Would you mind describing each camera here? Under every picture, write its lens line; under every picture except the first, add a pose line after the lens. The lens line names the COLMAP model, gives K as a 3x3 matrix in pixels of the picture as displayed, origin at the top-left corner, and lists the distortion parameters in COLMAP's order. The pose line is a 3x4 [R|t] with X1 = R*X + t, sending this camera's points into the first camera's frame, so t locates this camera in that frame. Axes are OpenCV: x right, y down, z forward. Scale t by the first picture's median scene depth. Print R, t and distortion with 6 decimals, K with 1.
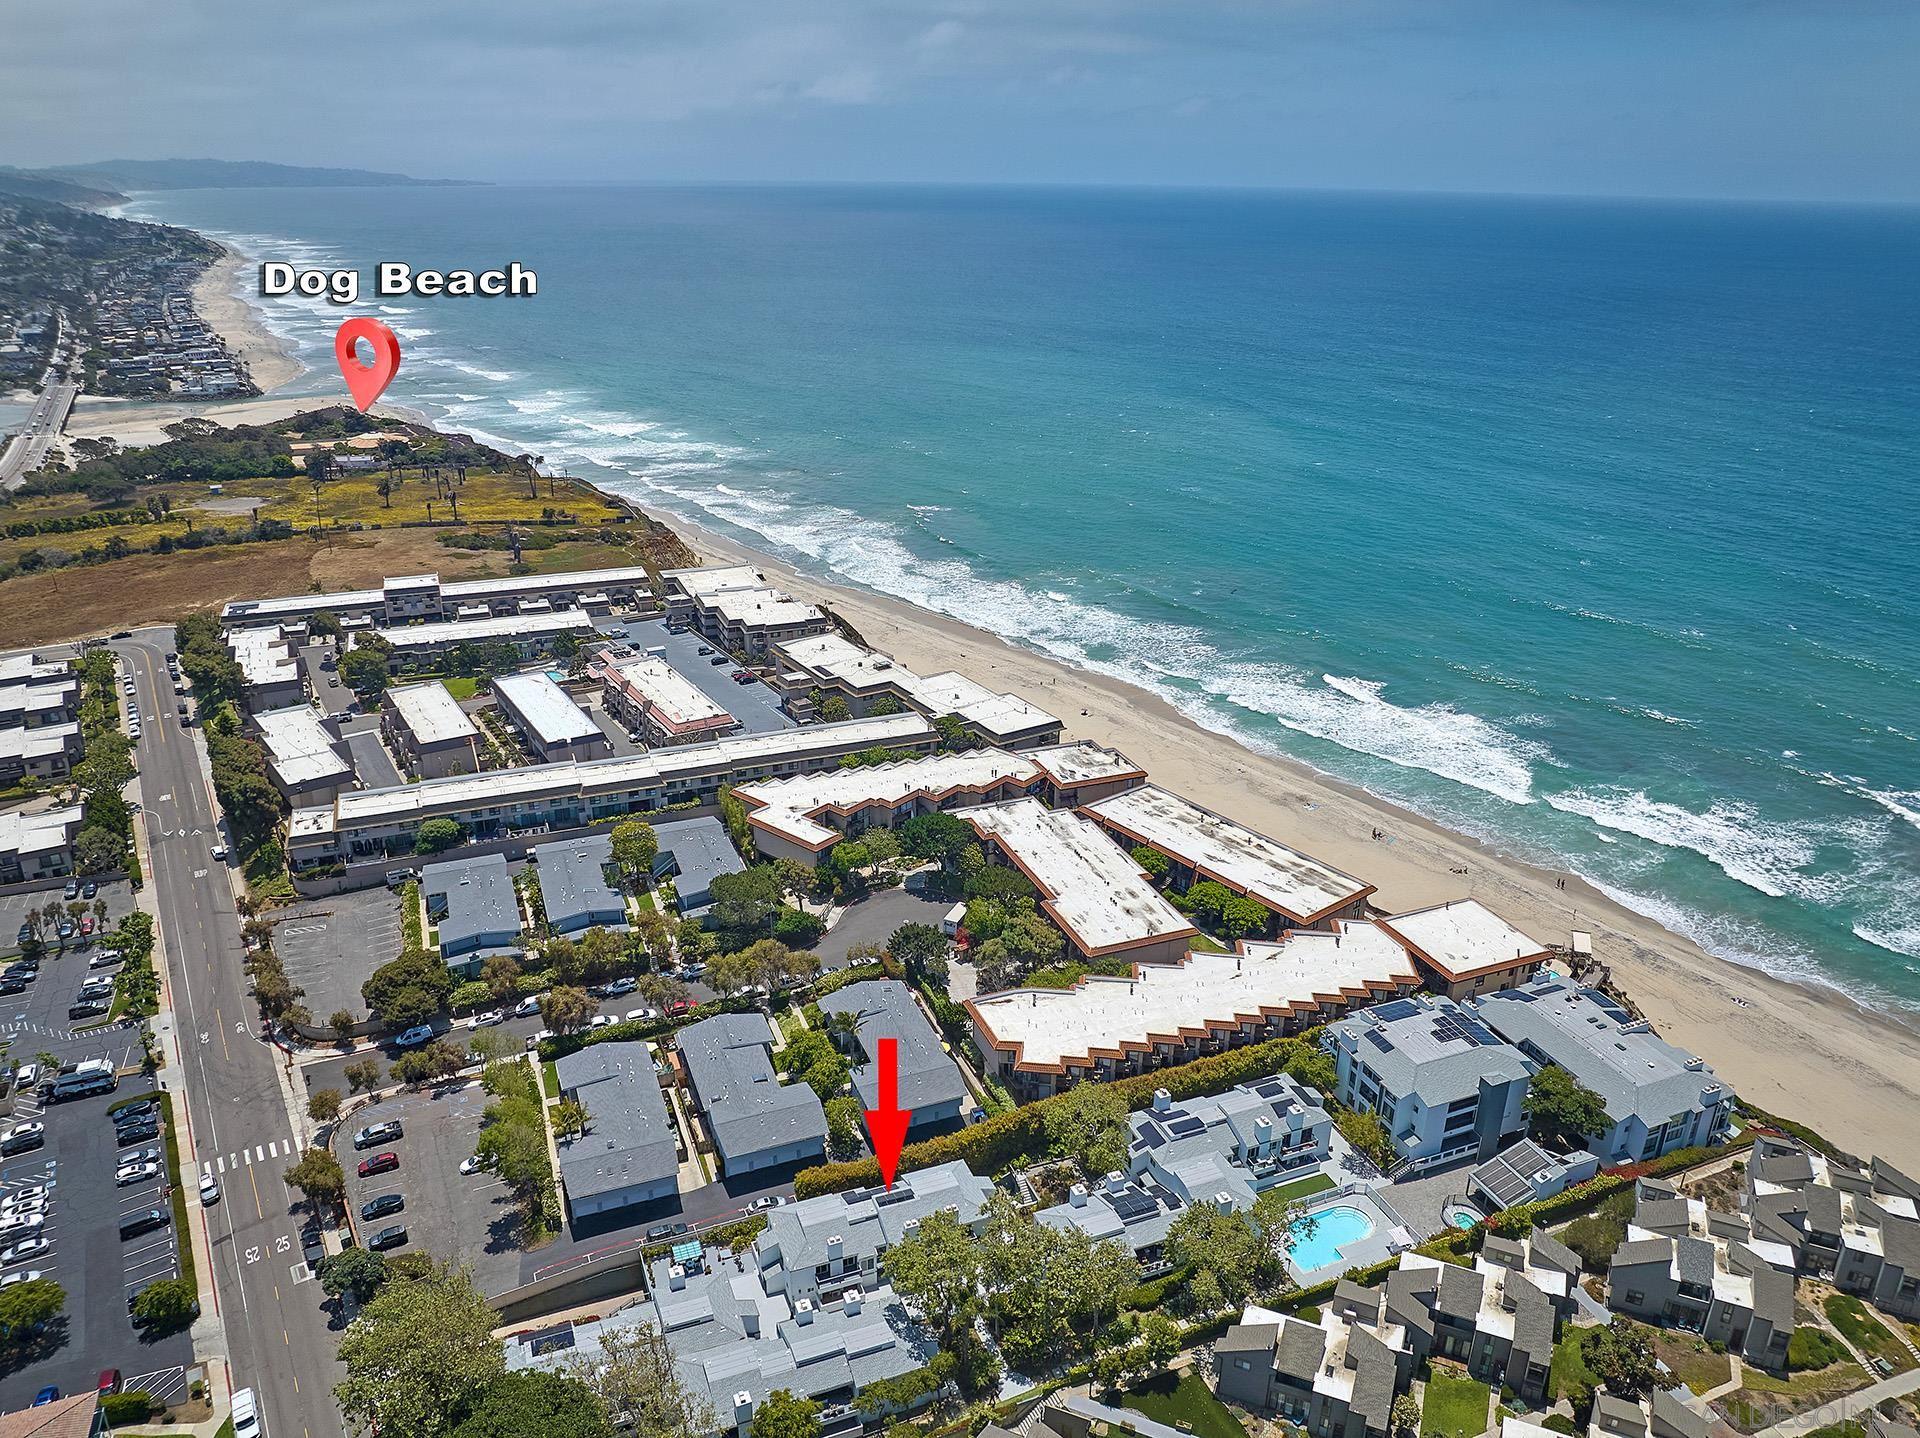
lens RADIAL K [[1349.1, 0, 960.0], [0, 1349.1, 719.0], [0, 0, 1]] dist [-0.018577, -0.000343]
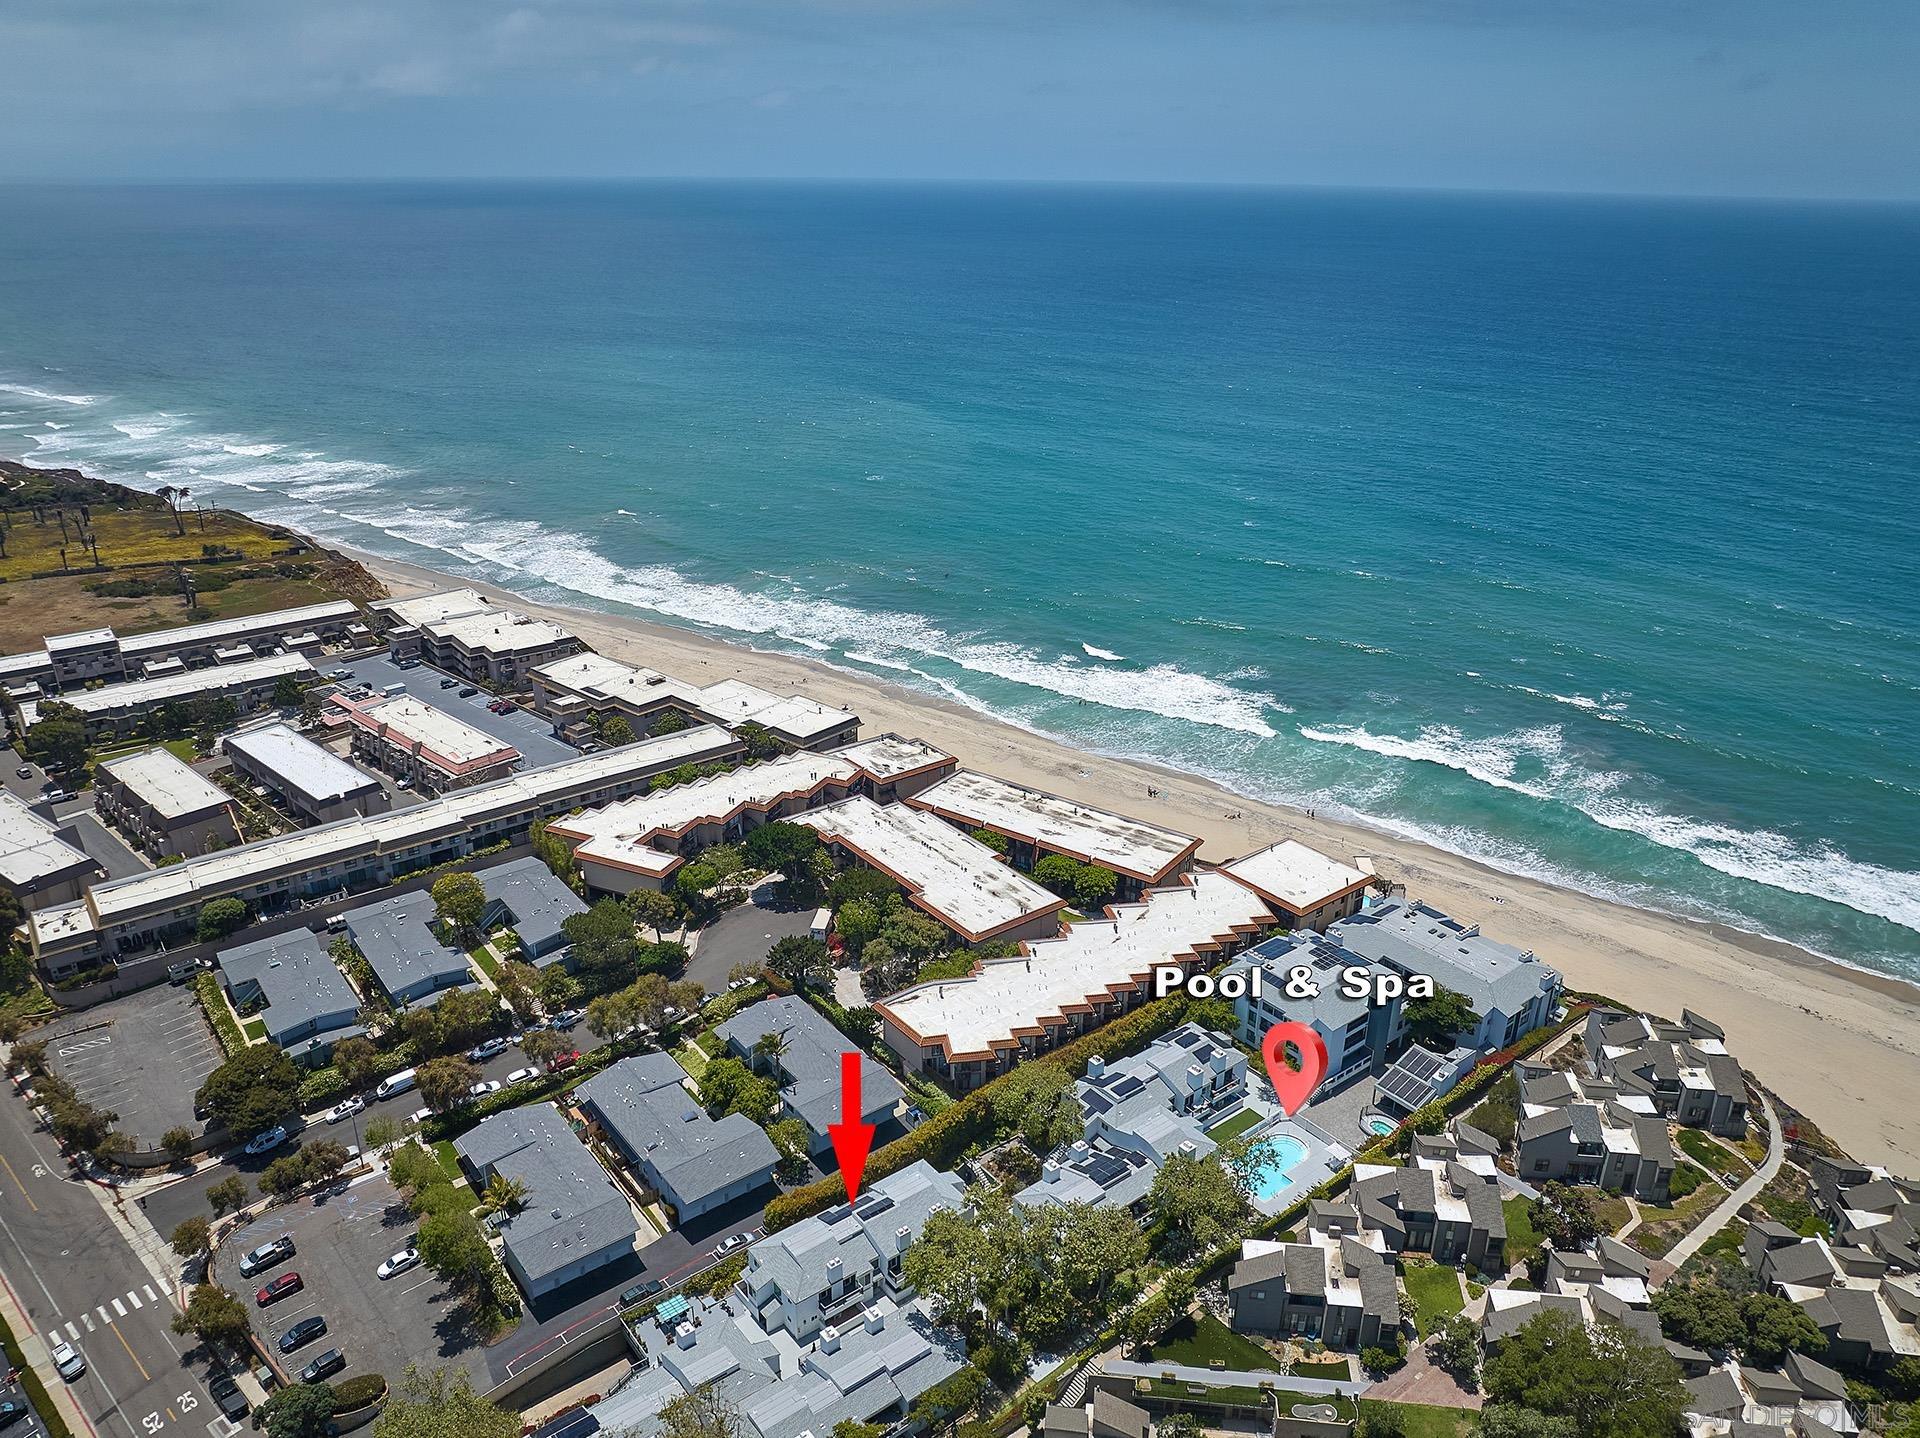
lens RADIAL K [[1349.6, 0, 960.0], [0, 1349.6, 719.0], [0, 0, 1]] dist [-0.032355, 0.026887]
pose [[0.961039, -0.106179, 0.255207, -0.155152], [0.104998, 0.994304, 0.018290, -0.010824], [-0.255695, 0.009218, 0.966714, 0.019170]]
